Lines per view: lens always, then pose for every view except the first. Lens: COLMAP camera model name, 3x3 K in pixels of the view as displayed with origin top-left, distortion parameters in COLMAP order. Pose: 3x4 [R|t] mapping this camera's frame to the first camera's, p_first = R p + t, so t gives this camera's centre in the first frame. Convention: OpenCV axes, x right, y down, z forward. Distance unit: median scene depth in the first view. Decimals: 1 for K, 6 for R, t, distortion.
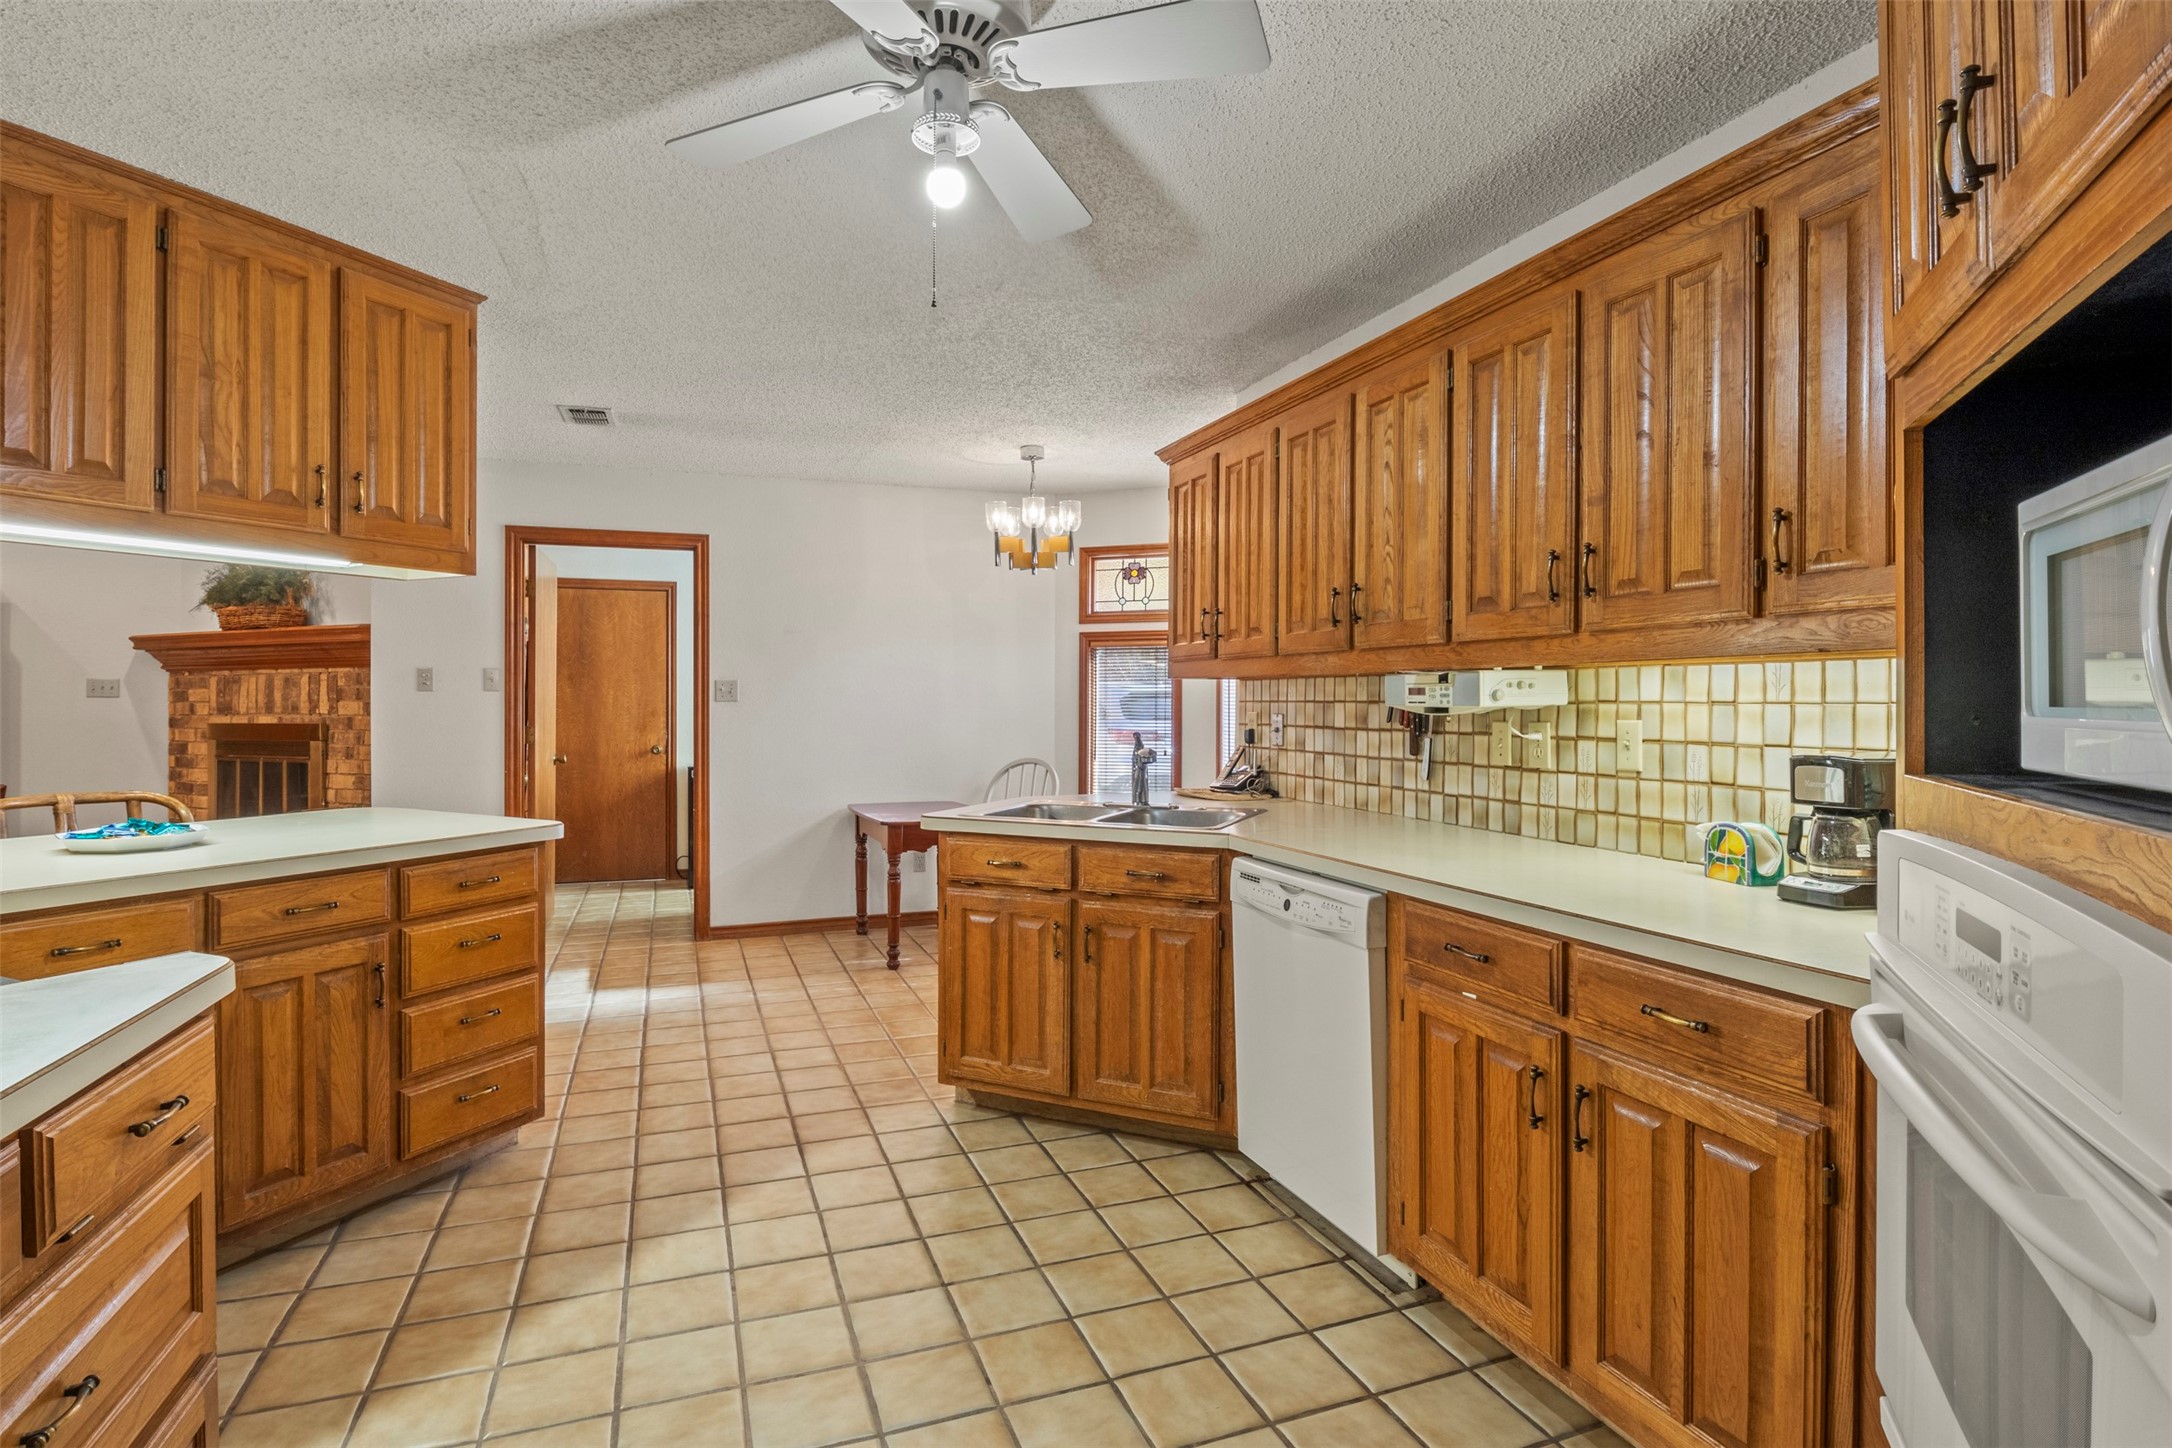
lens RADIAL K [[1091.4, 0, 1076.7], [0, 1091.4, 703.2], [0, 0, 1]] dist [-0.010101, -0.003769]
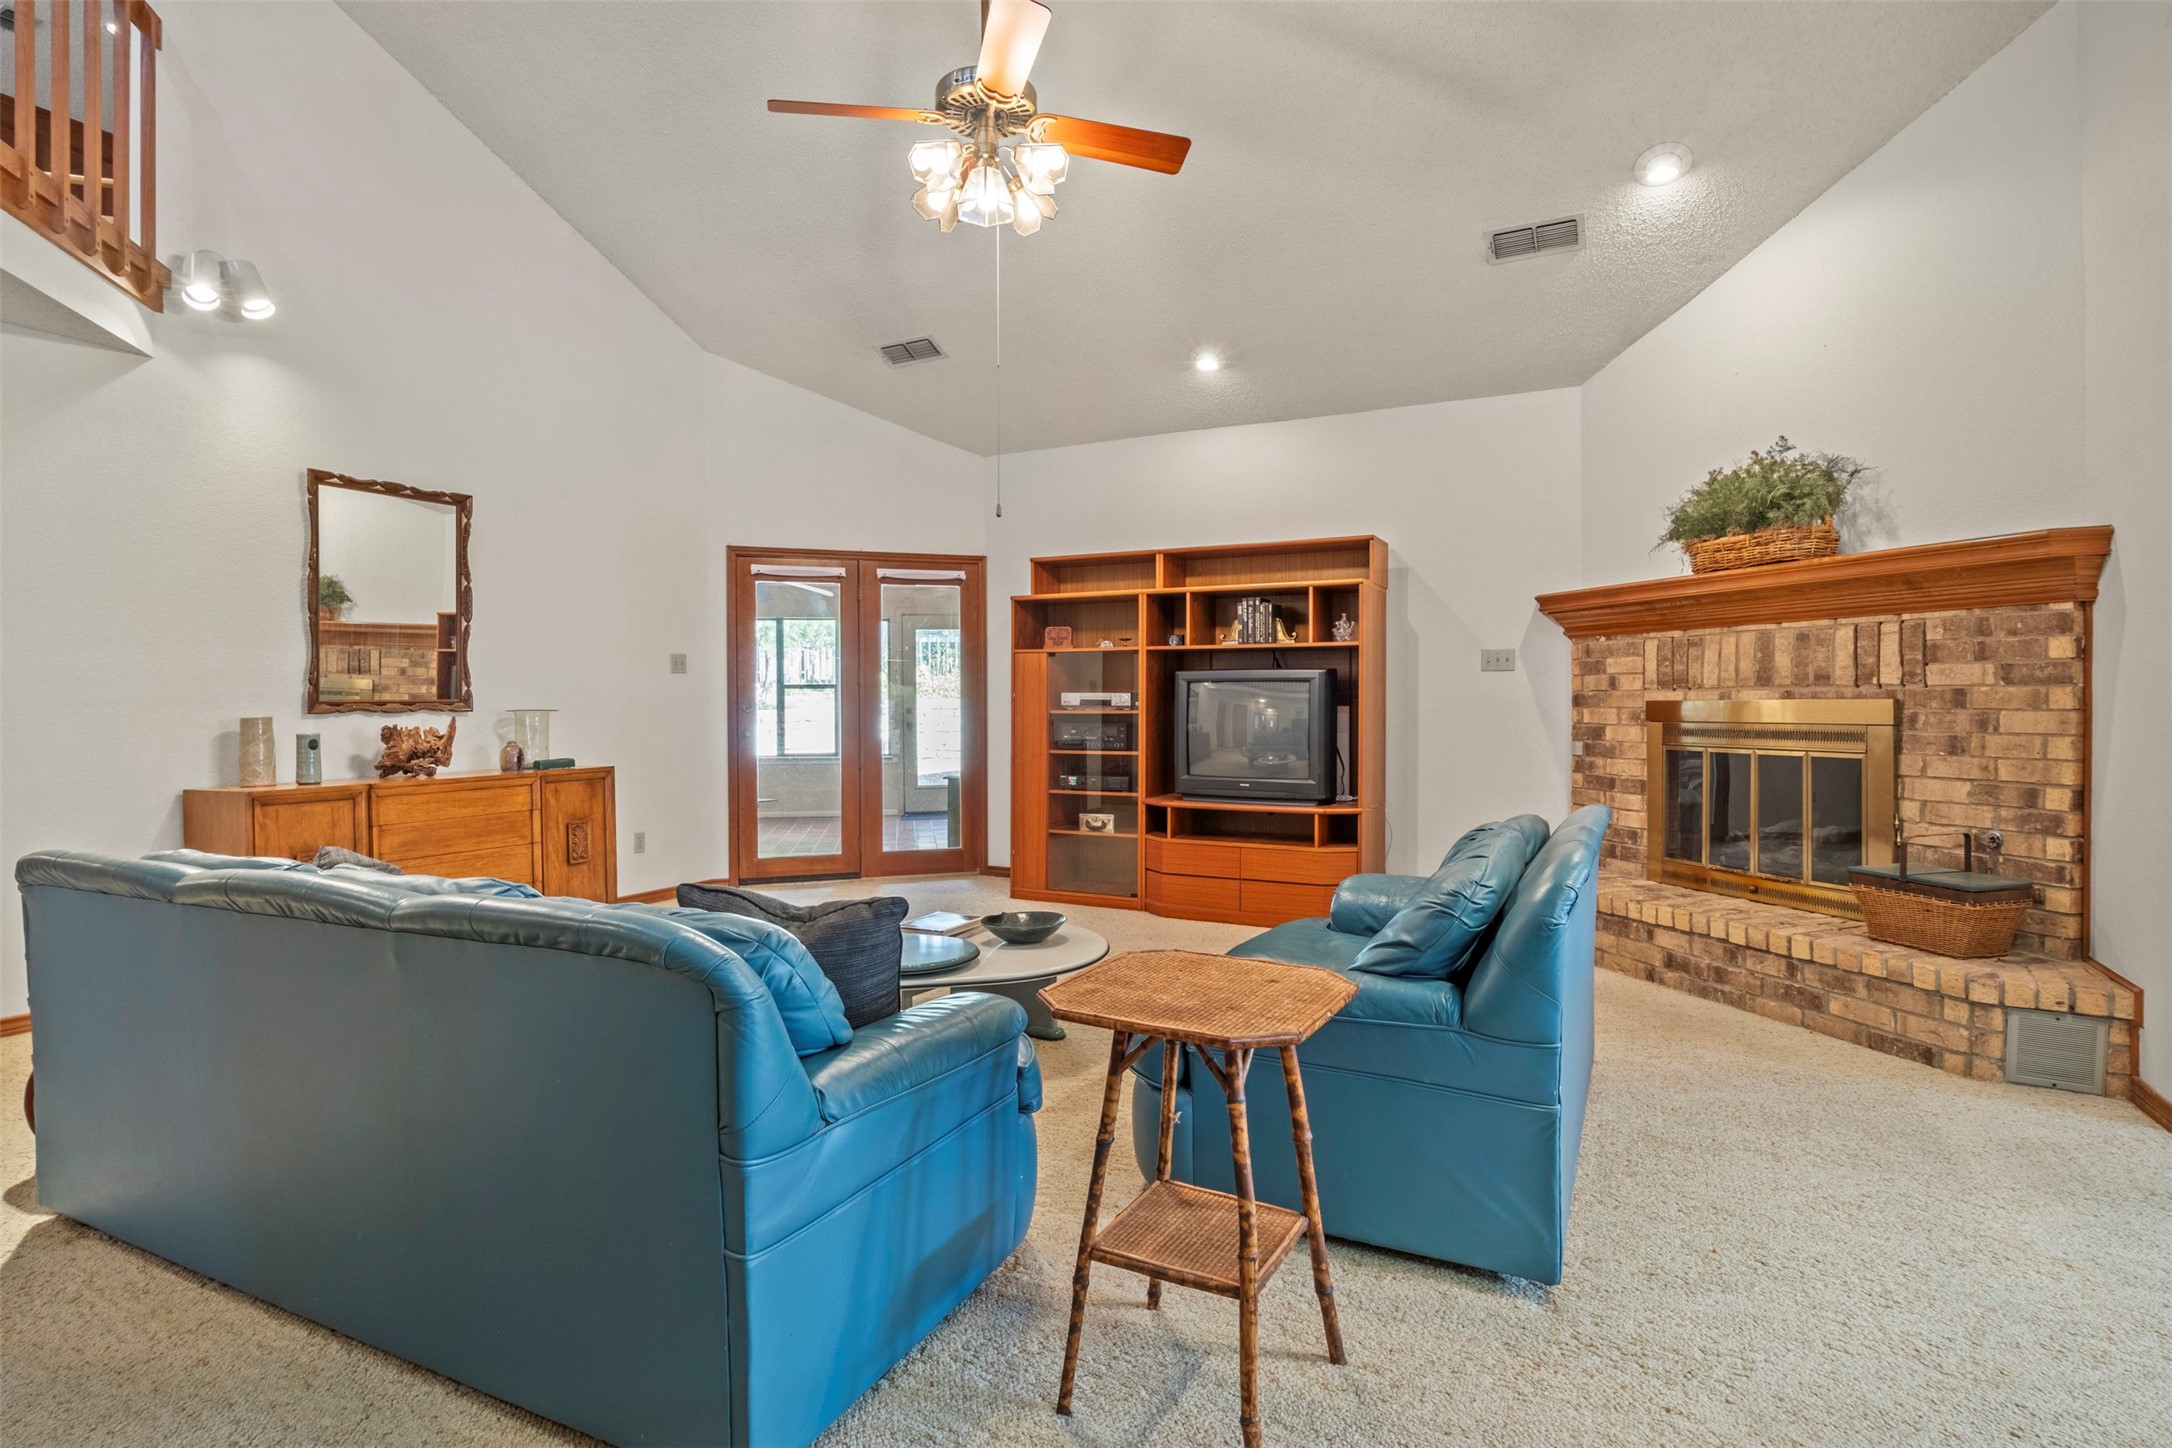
lens RADIAL K [[1091.4, 0, 1093.4], [0, 1091.4, 708.9], [0, 0, 1]] dist [-0.010101, -0.003769]
pose [[0.682394, 0.004688, -0.730970, -0.948676], [0.005524, 0.999918, 0.011570, 0.024862], [0.730964, -0.011933, 0.682312, 0.355033]]
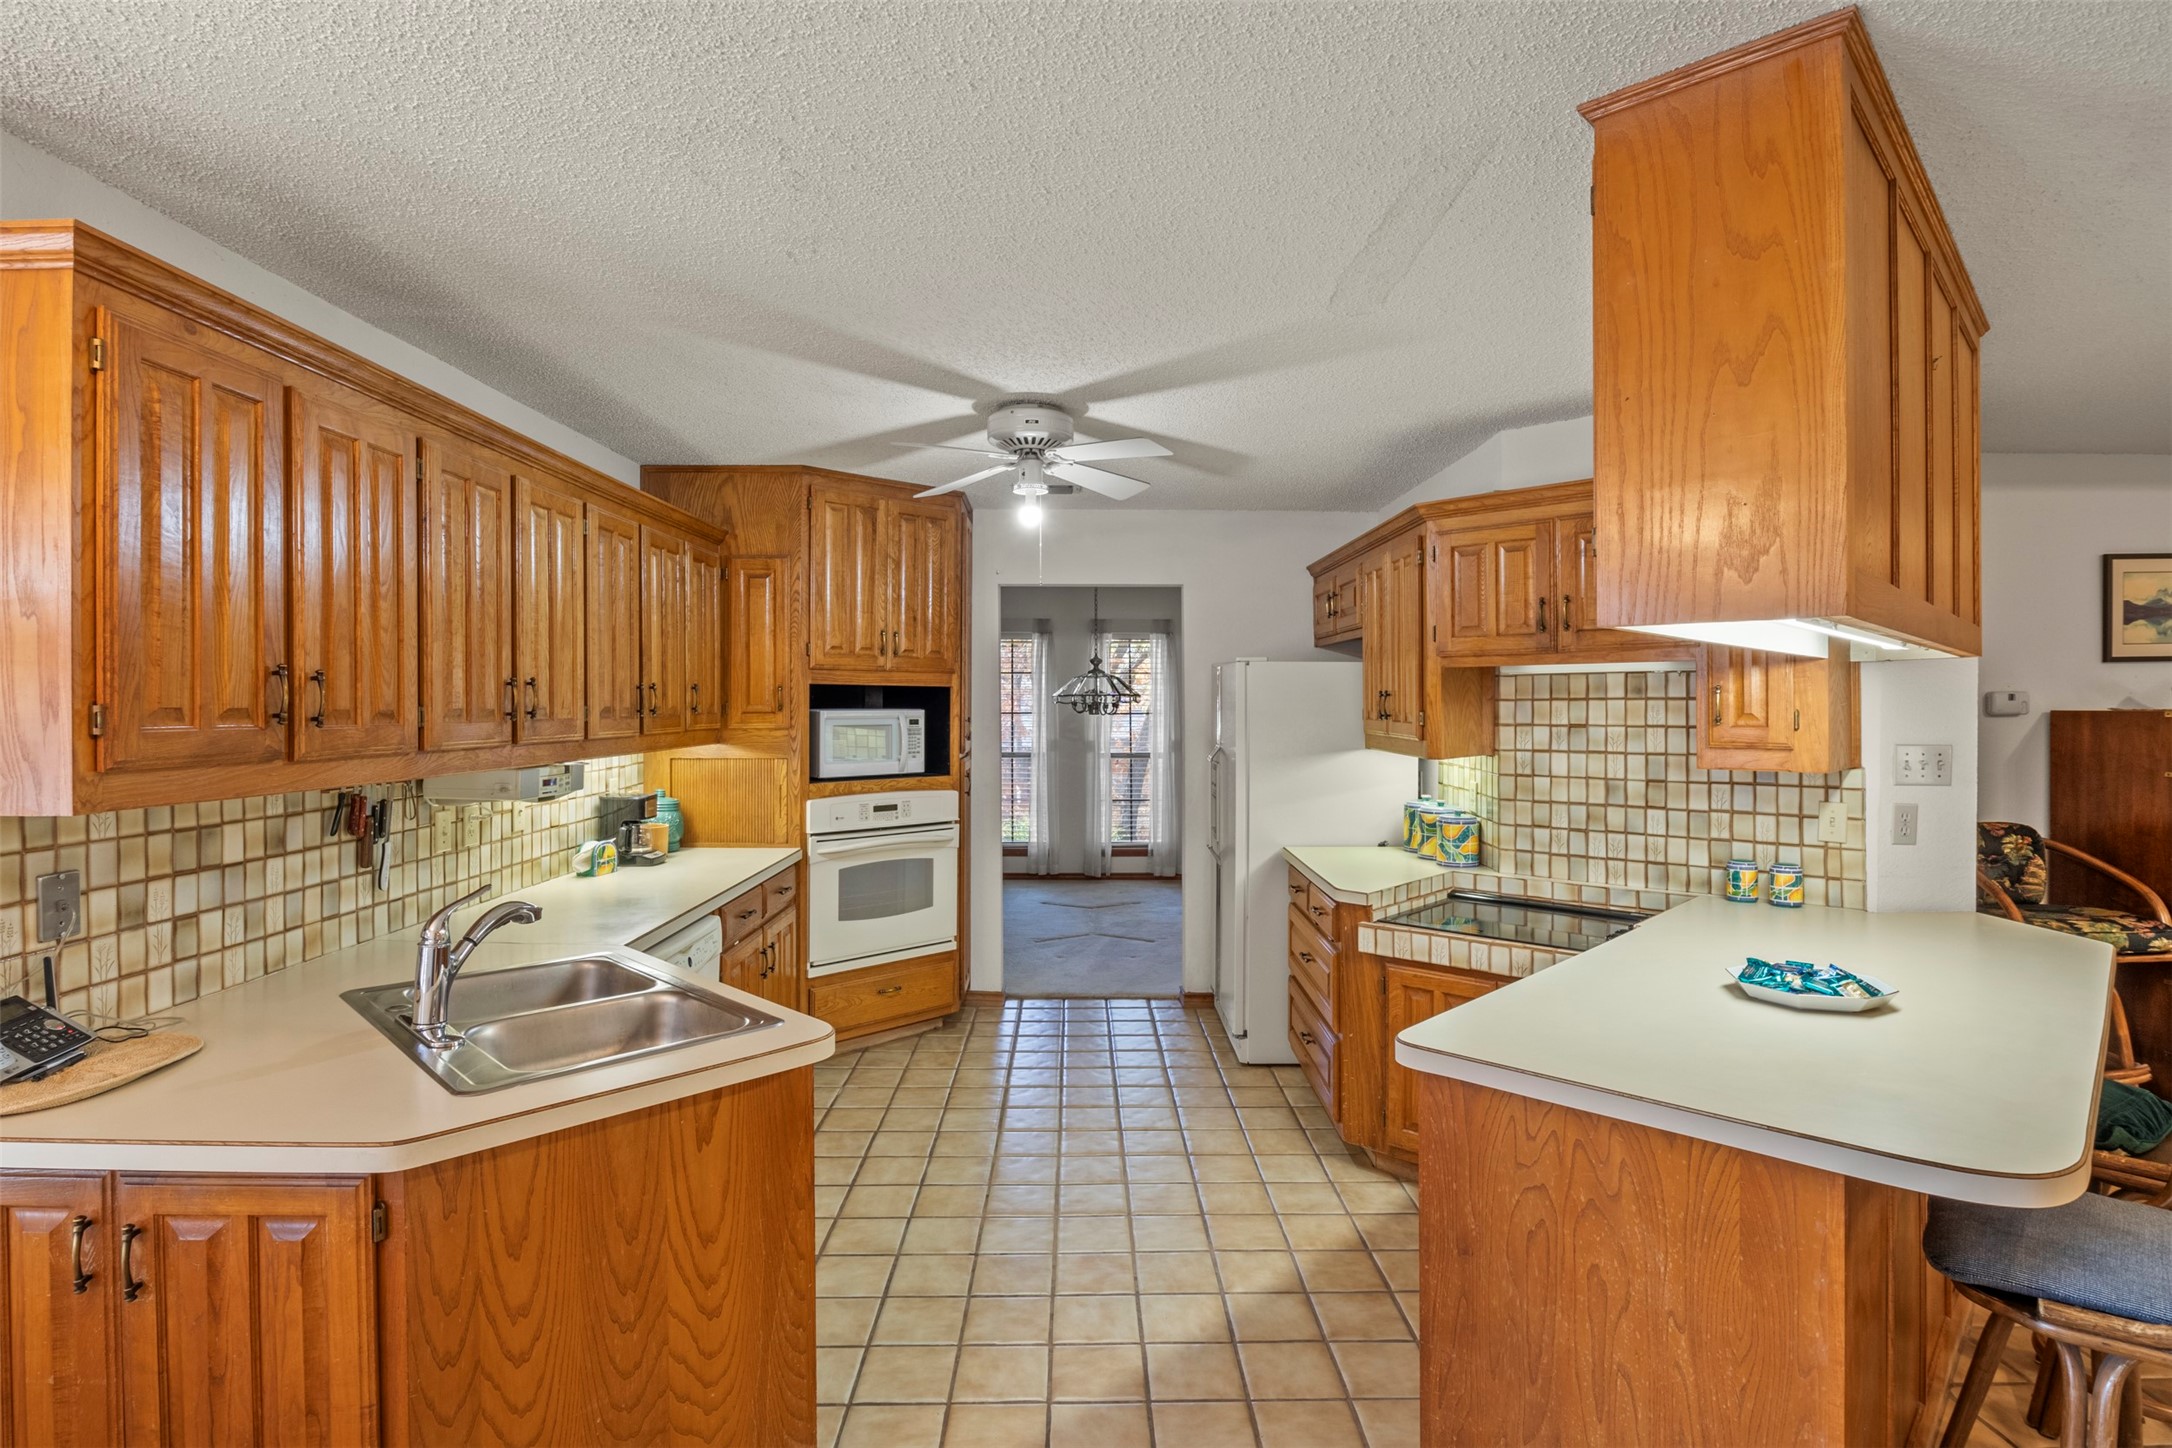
lens RADIAL K [[1091.4, 0, 1087.4], [0, 1091.4, 702.5], [0, 0, 1]] dist [-0.010101, -0.003769]
pose [[-0.940723, -0.000004, 0.339176, -0.462166], [0.001212, 0.999994, 0.003375, -0.075796], [-0.339174, 0.003586, -0.940717, 1.475581]]
